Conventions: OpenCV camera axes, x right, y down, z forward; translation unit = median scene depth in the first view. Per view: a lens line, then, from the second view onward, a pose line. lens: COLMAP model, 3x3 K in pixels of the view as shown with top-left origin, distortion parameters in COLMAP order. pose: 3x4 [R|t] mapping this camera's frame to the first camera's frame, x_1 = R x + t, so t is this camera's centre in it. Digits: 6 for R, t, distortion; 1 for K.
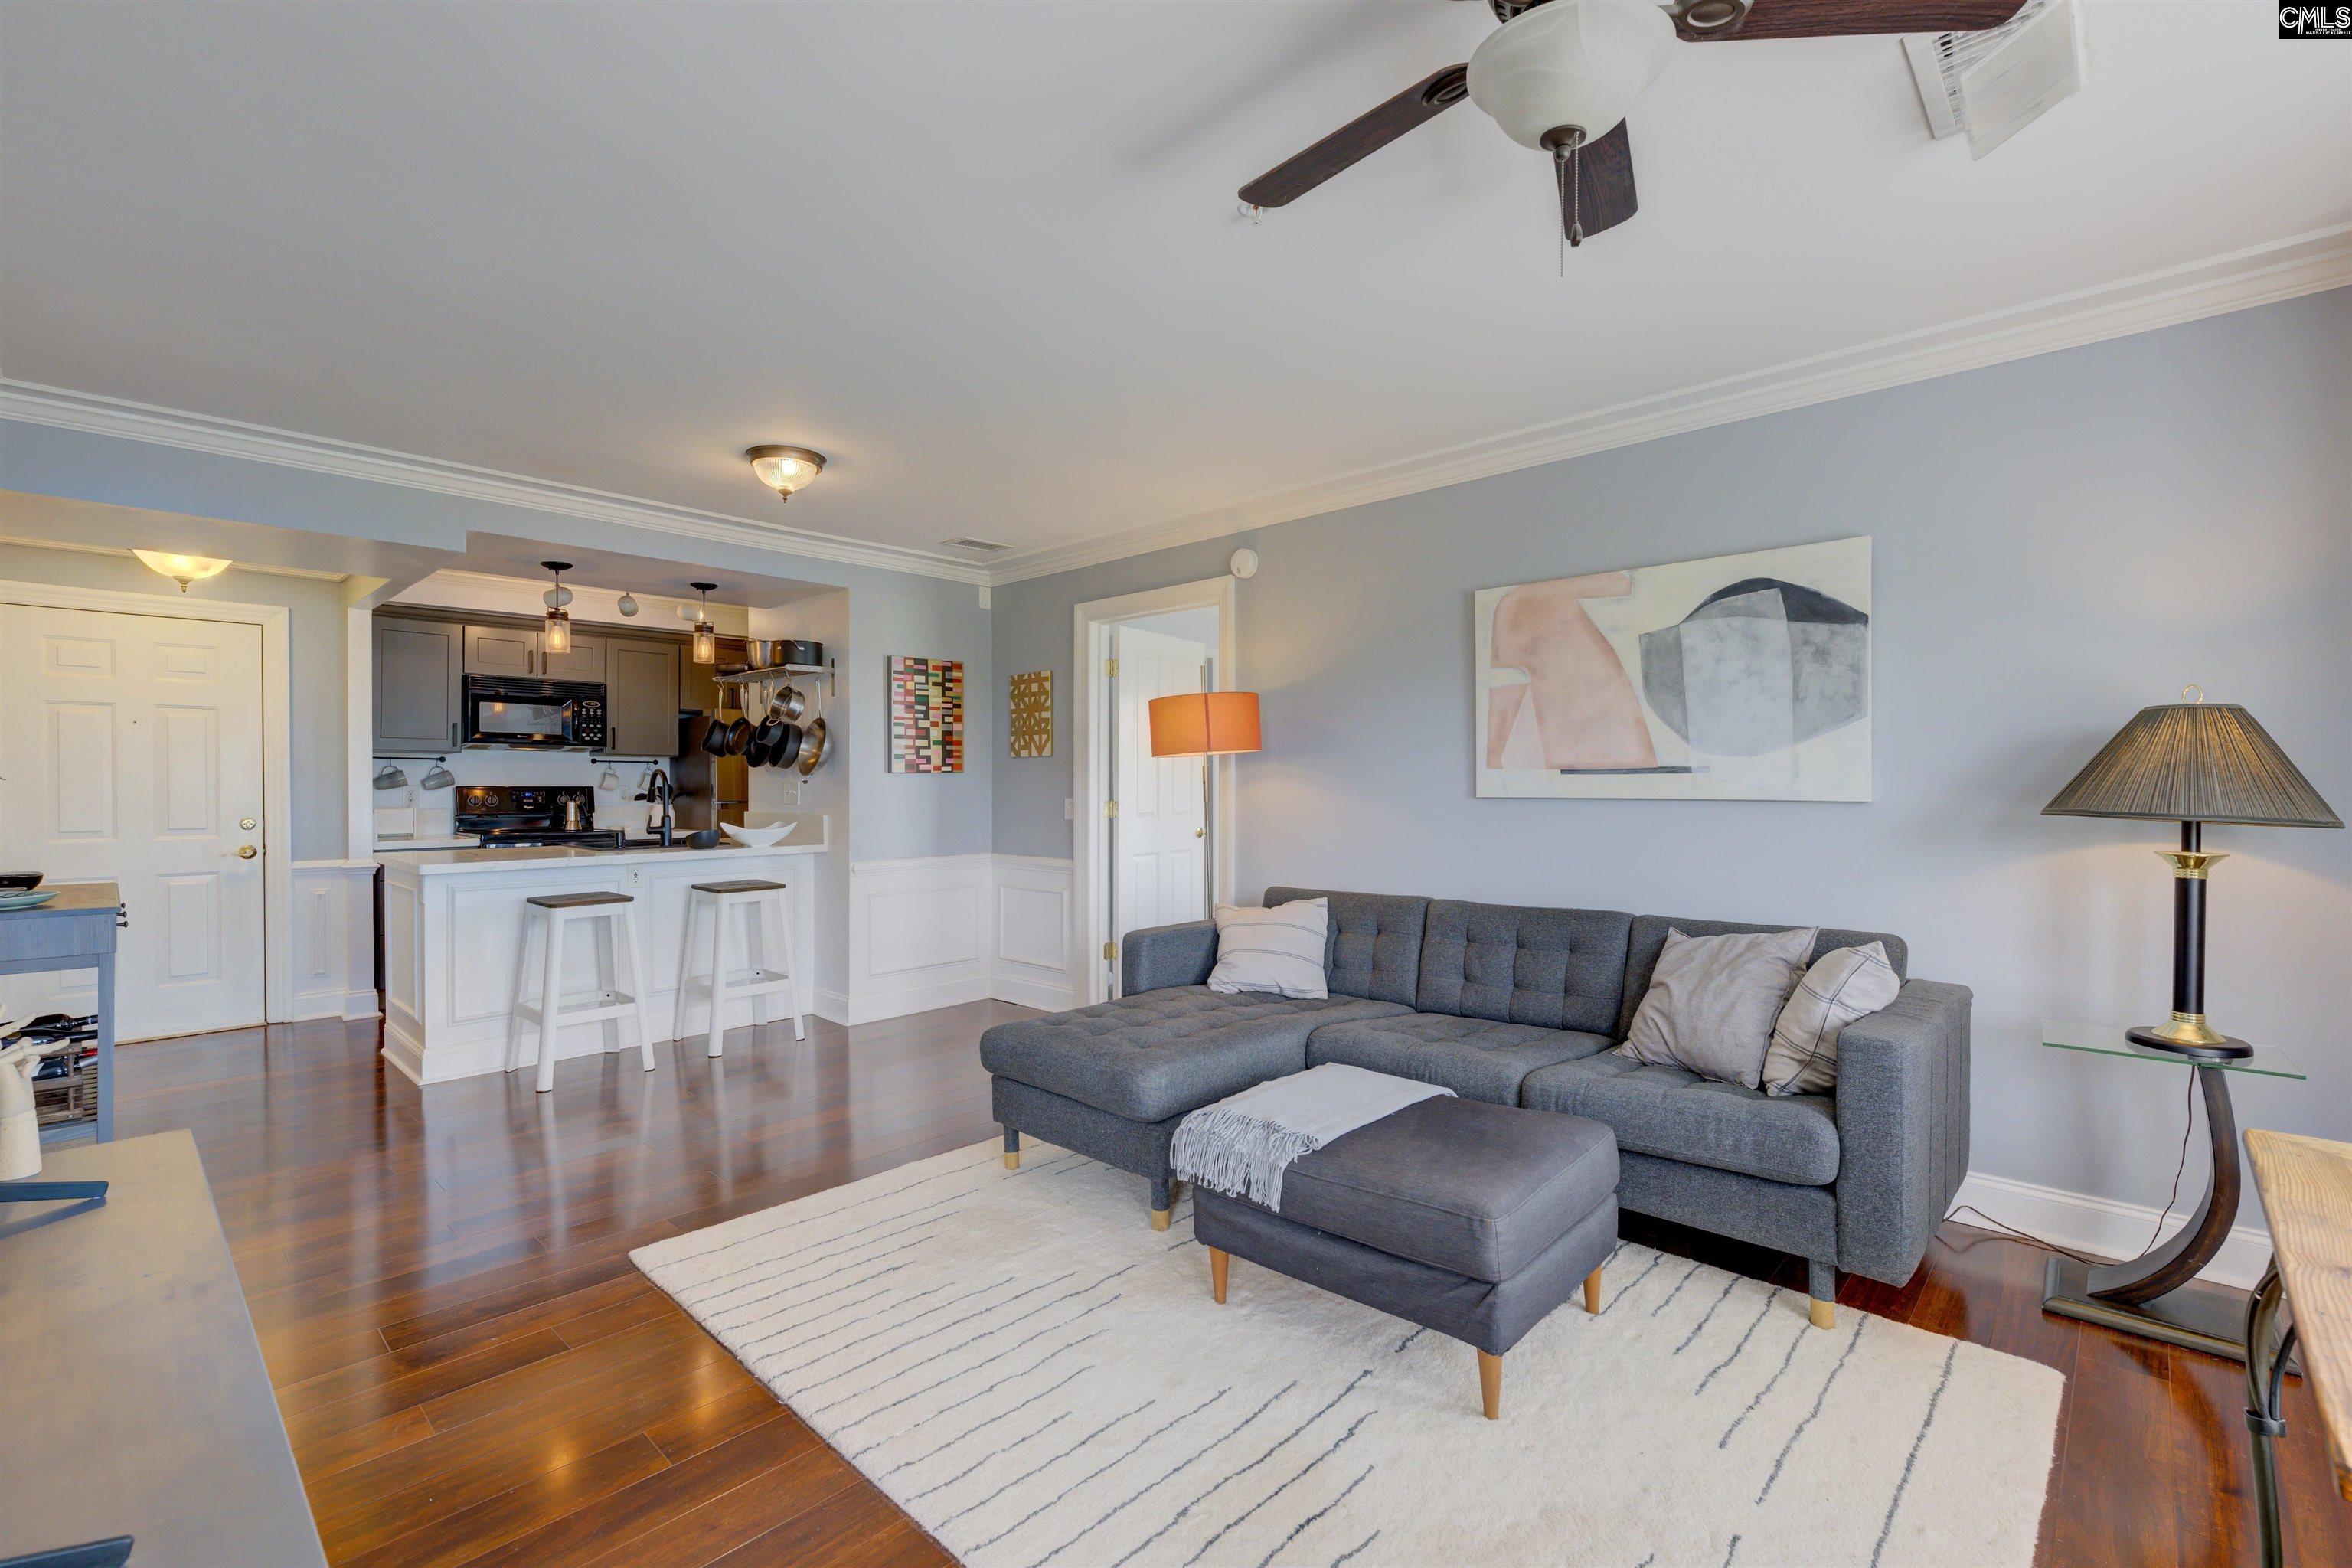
lens RADIAL K [[1033.5, 0, 1158.0], [0, 1033.5, 783.7], [0, 0, 1]] dist [0.001902, 0.000576]
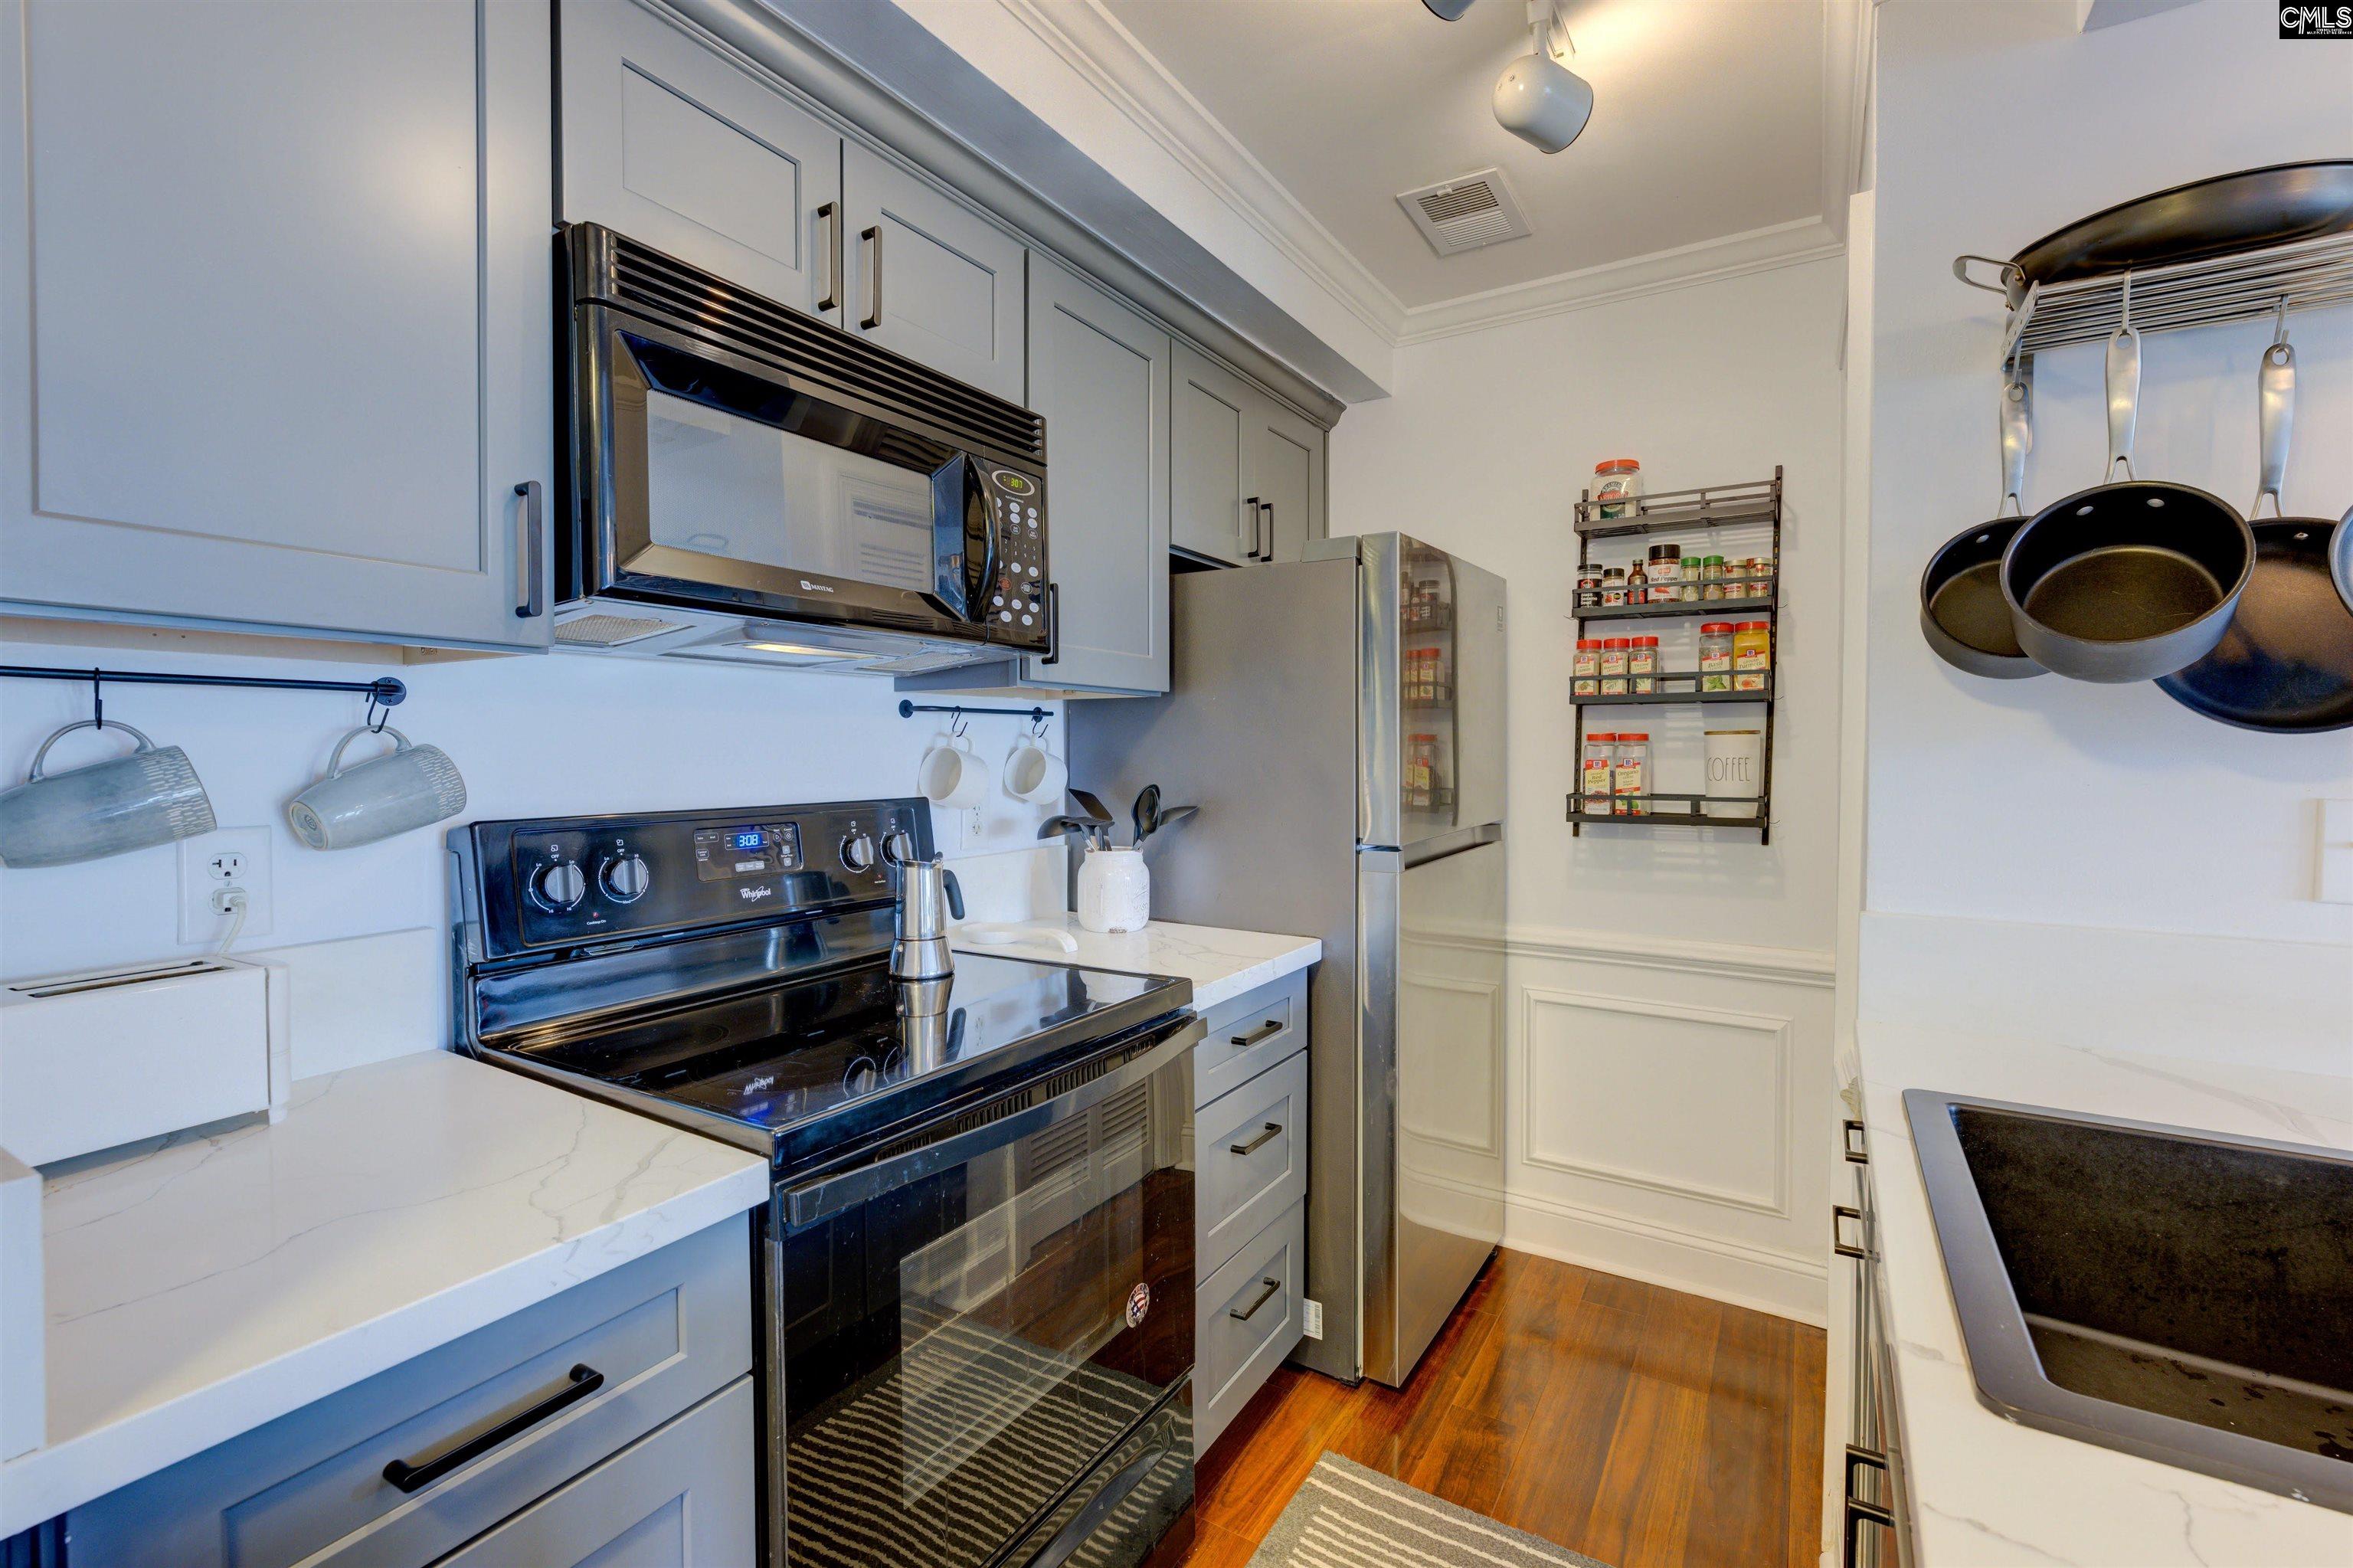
lens RADIAL K [[1034.0, 0, 1185.5], [0, 1034.0, 768.3], [0, 0, 1]] dist [0.001902, 0.000576]
pose [[0.978987, -0.004824, 0.203867, -0.714598], [0.000435, 0.999767, 0.021567, -0.015249], [-0.203923, -0.021025, 0.978761, 0.945410]]
